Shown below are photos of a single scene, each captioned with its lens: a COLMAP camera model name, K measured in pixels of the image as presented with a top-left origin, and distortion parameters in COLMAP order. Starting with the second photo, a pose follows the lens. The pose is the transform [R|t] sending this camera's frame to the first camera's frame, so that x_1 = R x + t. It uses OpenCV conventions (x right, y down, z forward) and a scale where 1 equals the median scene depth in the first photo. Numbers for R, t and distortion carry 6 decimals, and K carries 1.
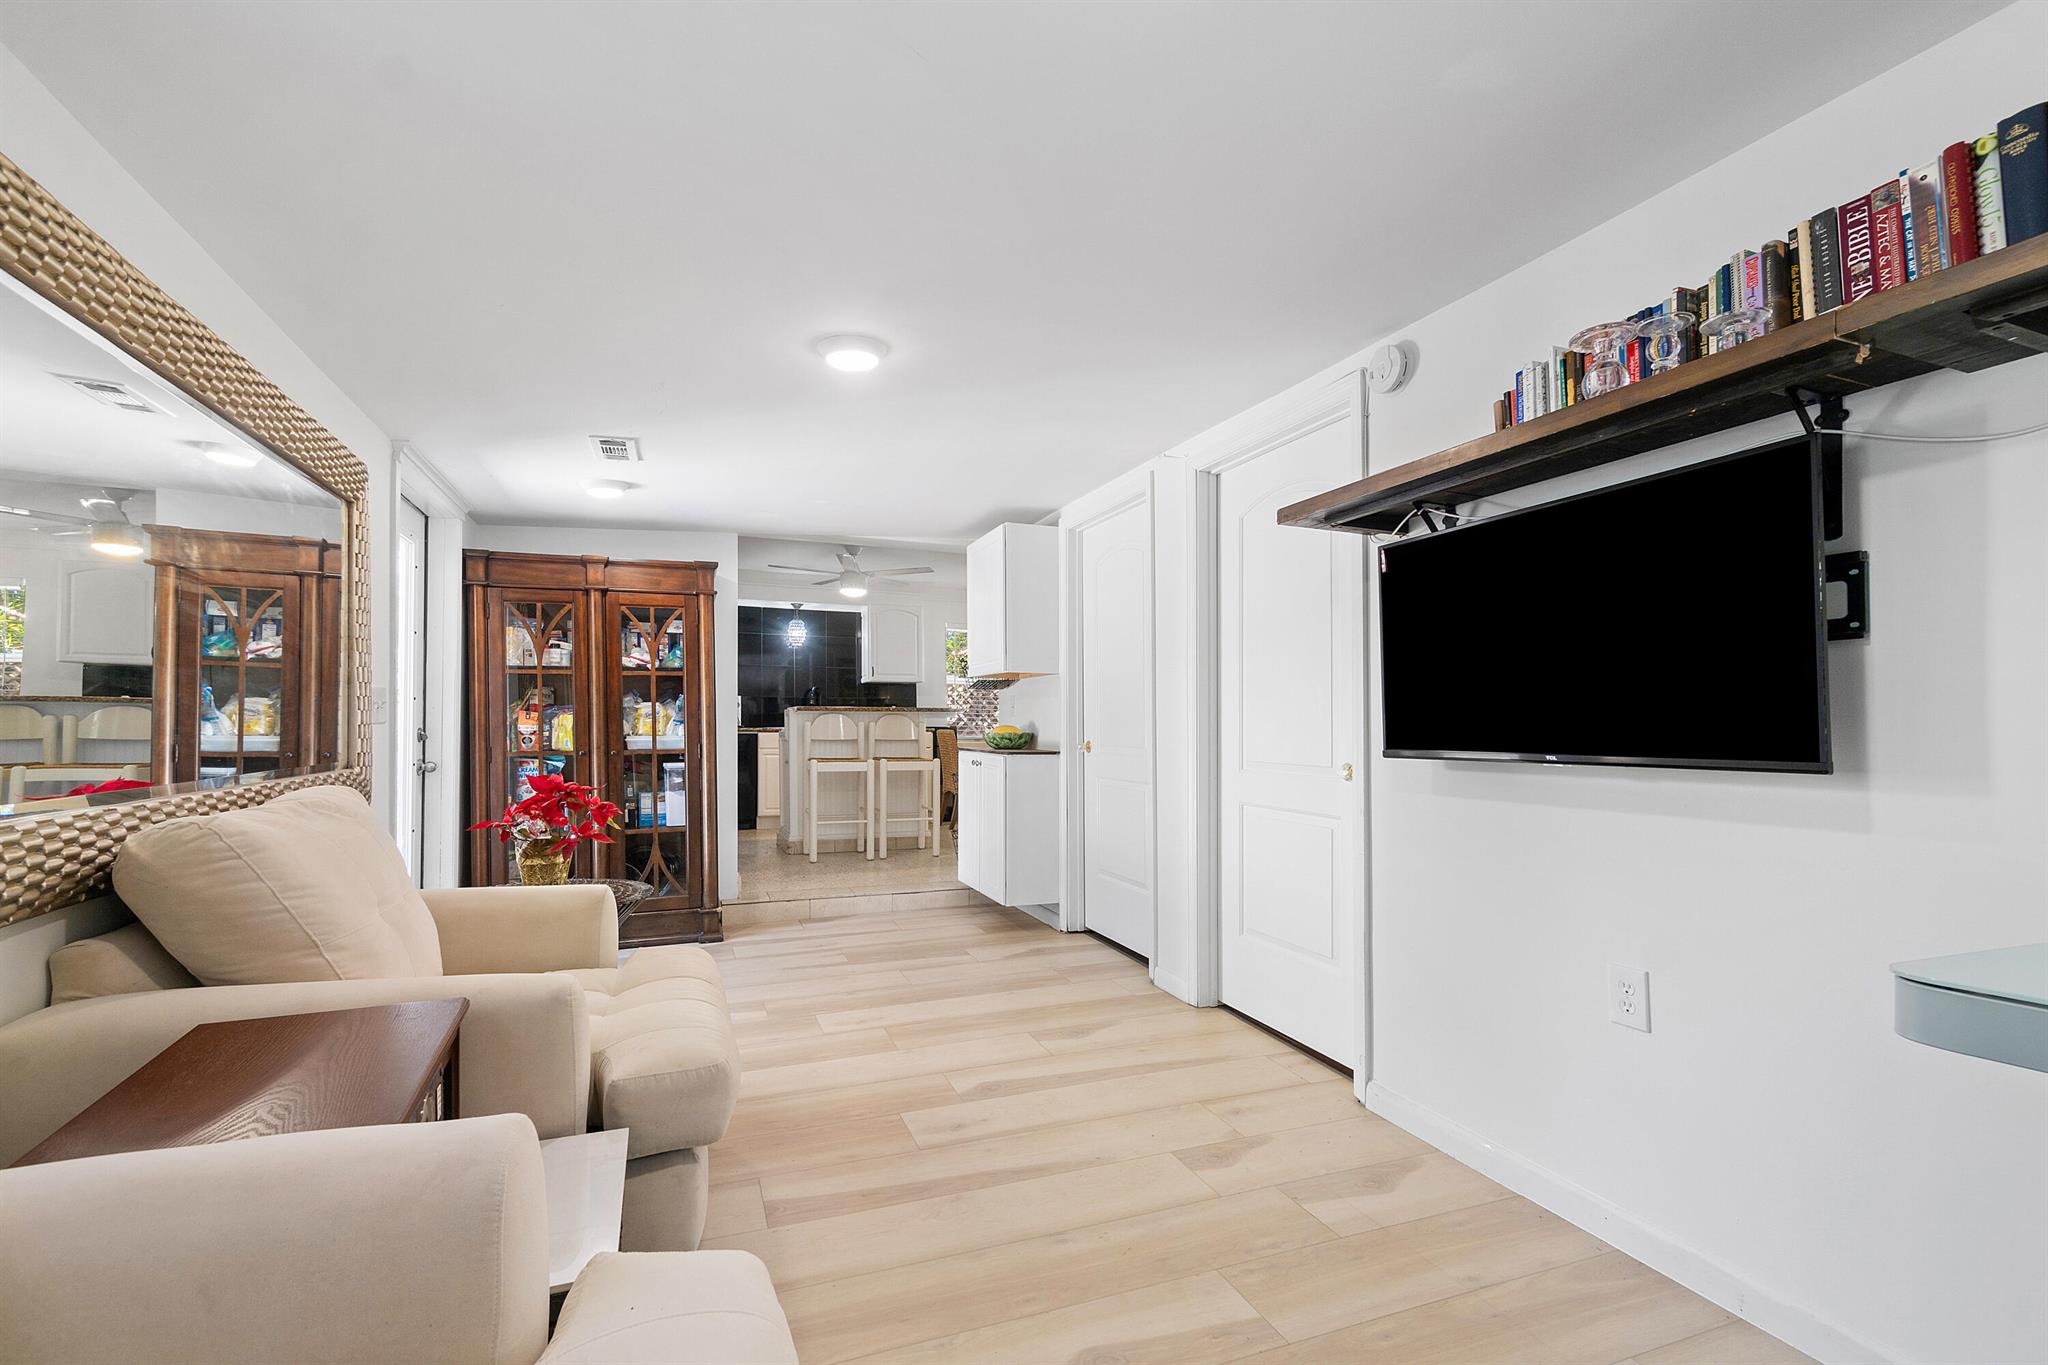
lens RADIAL K [[886.4, 0, 1014.1], [0, 886.4, 692.7], [0, 0, 1]] dist [0.002590, 0.000794]
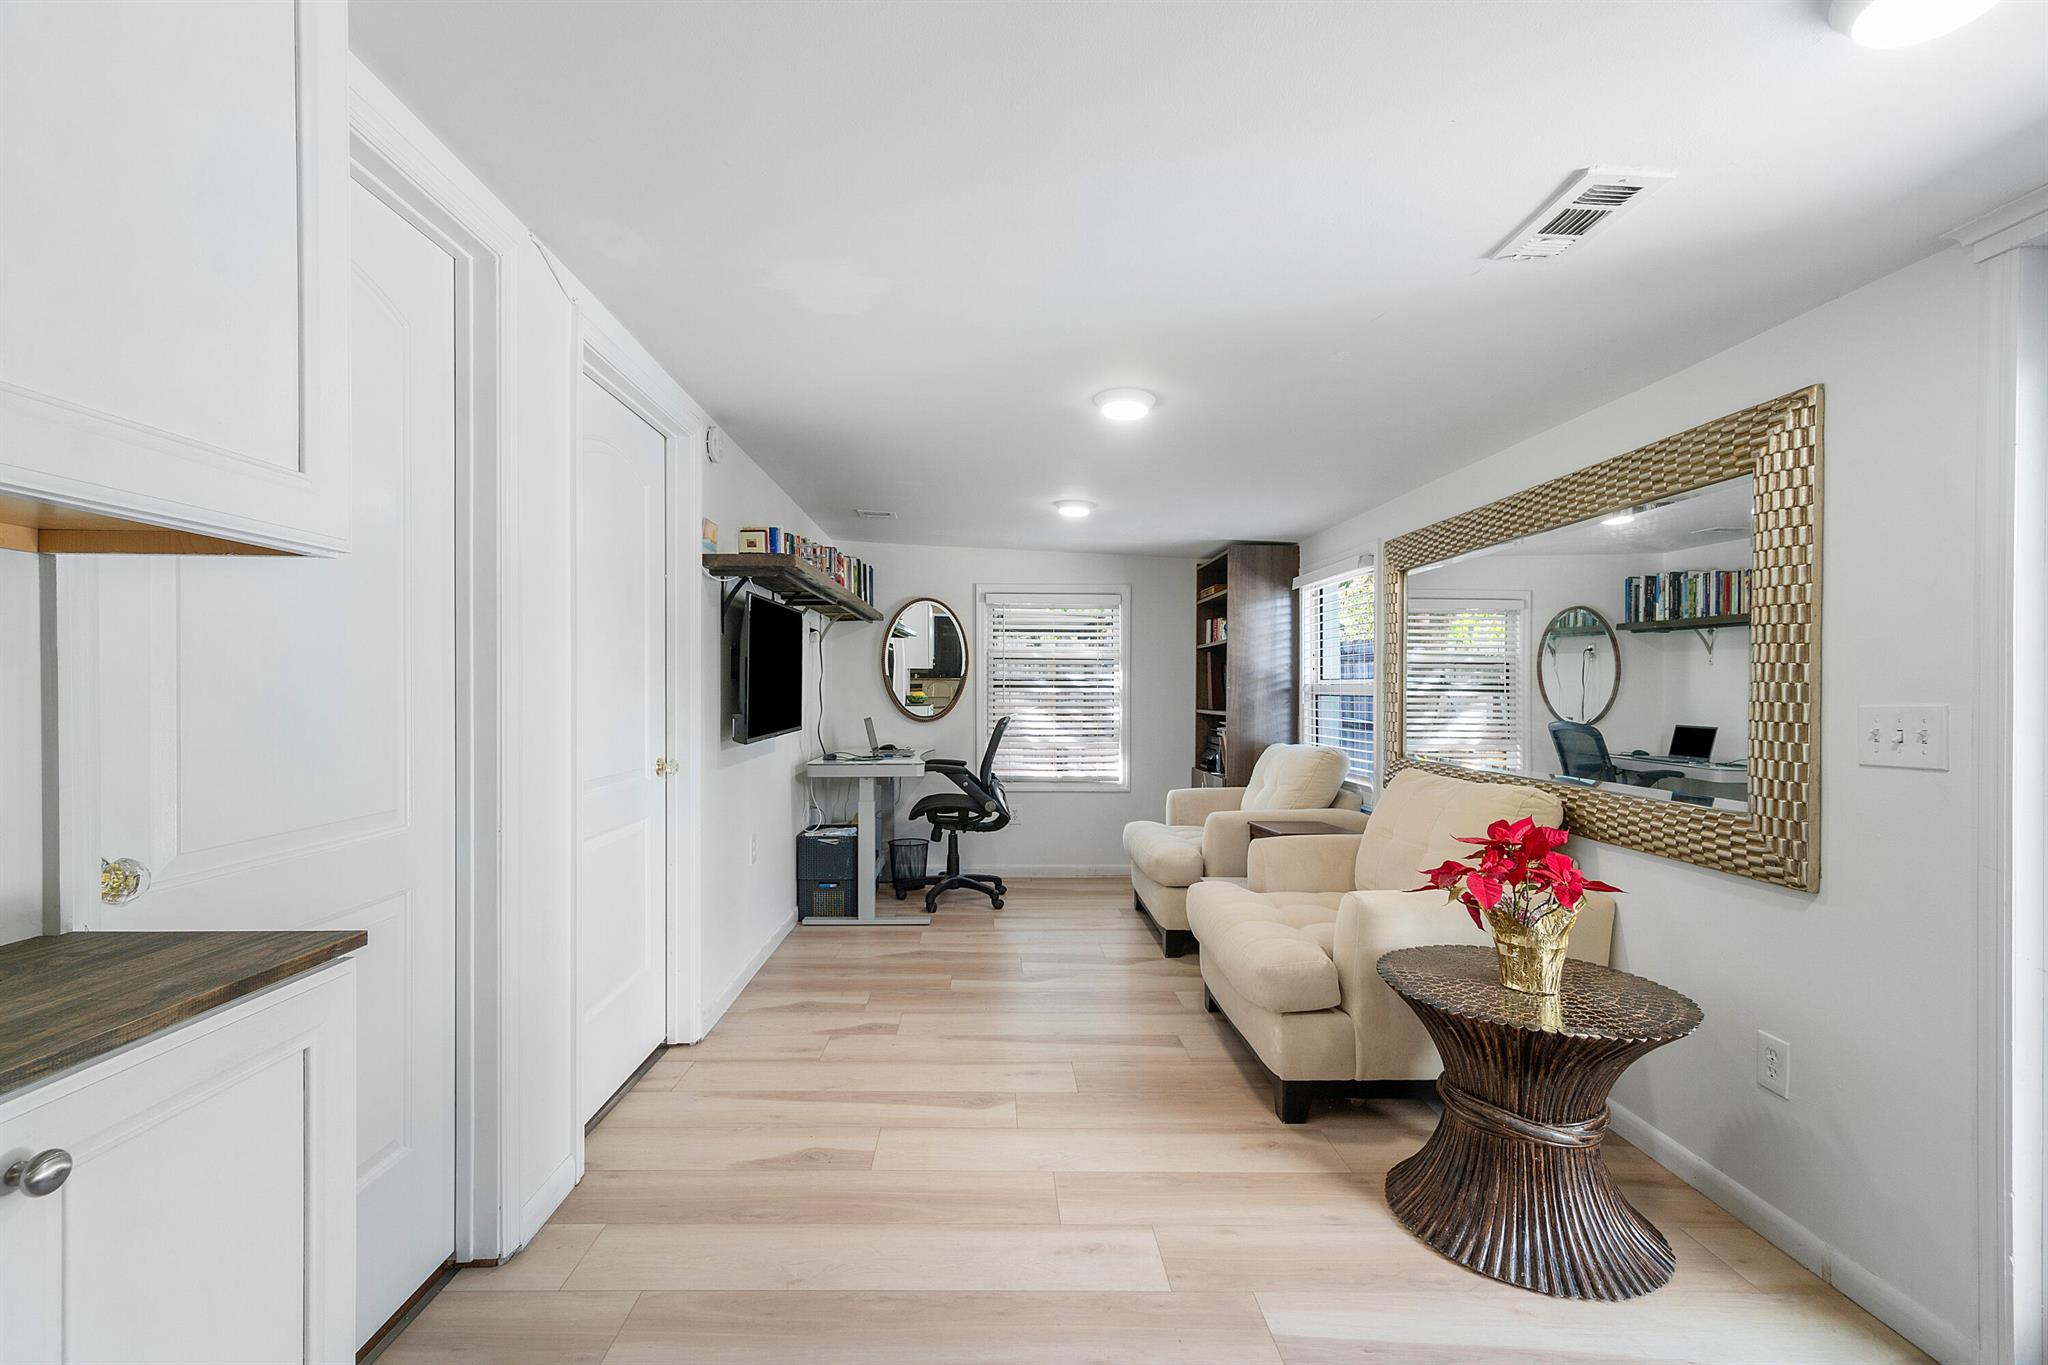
lens RADIAL K [[924.2, 0, 1024.0], [0, 924.2, 682.5], [0, 0, 1]] dist [-0.000460, 0.000095]
pose [[-0.948507, -0.004626, 0.316722, -0.407609], [-0.018058, 0.999057, -0.039488, 0.020886], [-0.316241, -0.043174, -0.947696, 2.041136]]
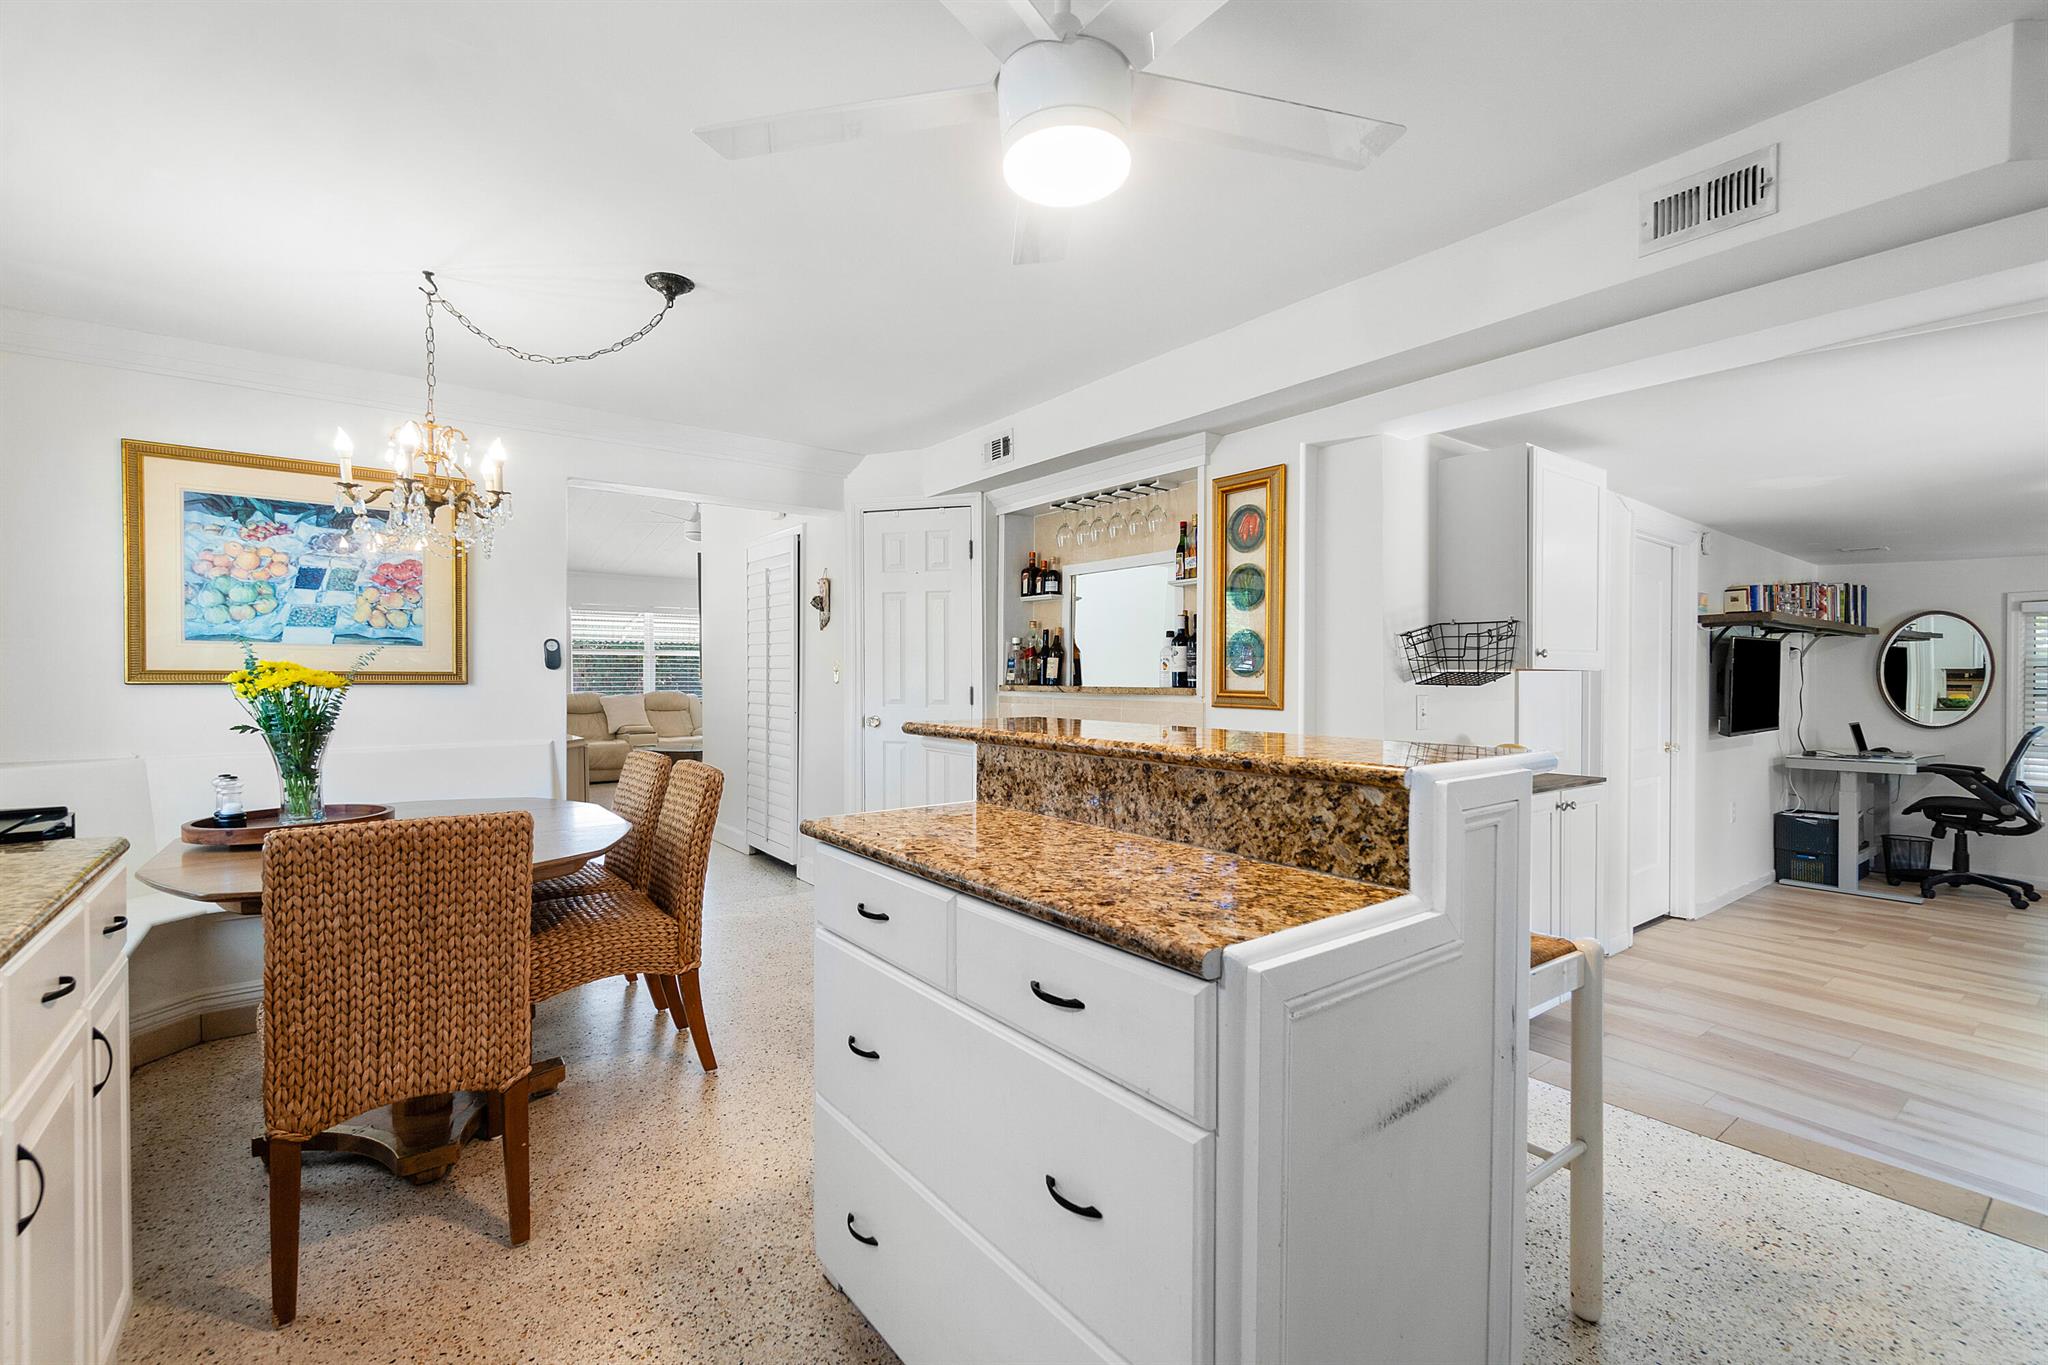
lens RADIAL K [[886.4, 0, 1014.1], [0, 886.4, 692.7], [0, 0, 1]] dist [0.002590, 0.000794]
pose [[-0.289389, -0.017640, 0.957049, -1.016856], [-0.038544, 0.999234, 0.006763, 0.015313], [-0.956435, -0.034932, -0.289847, 2.974736]]
